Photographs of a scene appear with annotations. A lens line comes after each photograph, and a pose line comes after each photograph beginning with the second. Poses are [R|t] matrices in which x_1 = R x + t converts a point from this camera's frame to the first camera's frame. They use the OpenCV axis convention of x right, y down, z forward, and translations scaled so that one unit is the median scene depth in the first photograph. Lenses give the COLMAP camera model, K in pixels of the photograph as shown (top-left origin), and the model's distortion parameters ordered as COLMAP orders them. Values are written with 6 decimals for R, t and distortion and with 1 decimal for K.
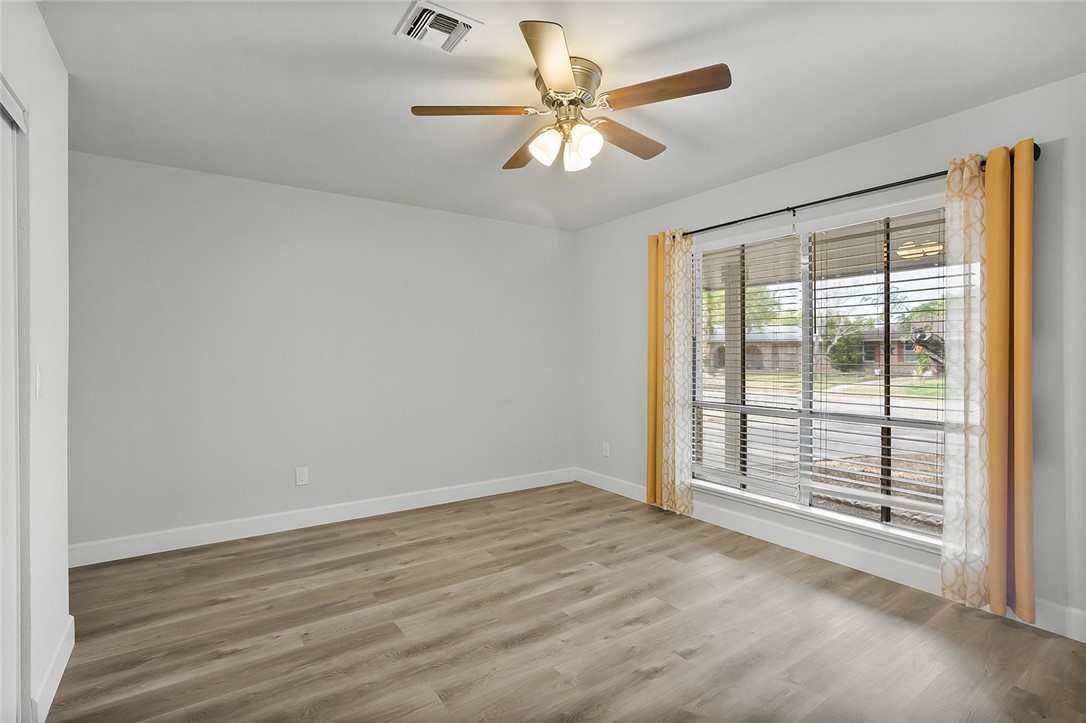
lens RADIAL K [[517.3, 0, 543.2], [0, 517.3, 362.8], [0, 0, 1]] dist [-0.027218, 0.006783]
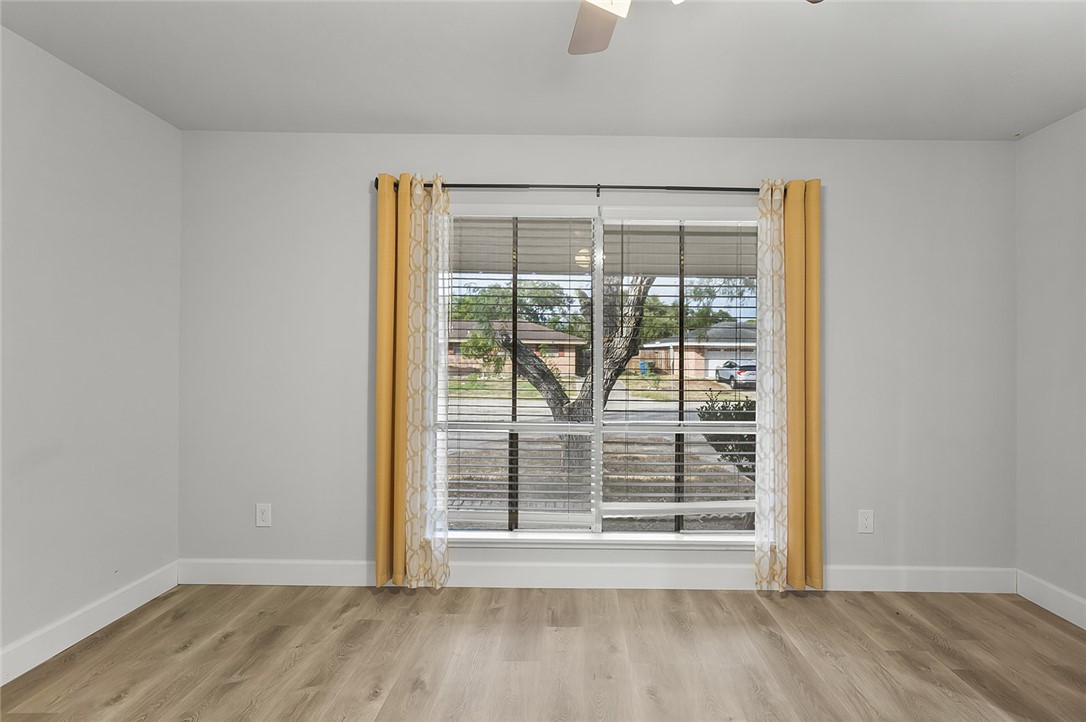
lens RADIAL K [[569.5, 0, 545.2], [0, 569.5, 355.3], [0, 0, 1]] dist [-0.006926, 0.003639]
pose [[0.561029, 0.006512, 0.827771, -0.303583], [0.000175, 0.999968, -0.007985, -0.012393], [-0.827796, 0.004625, 0.561010, 0.478514]]
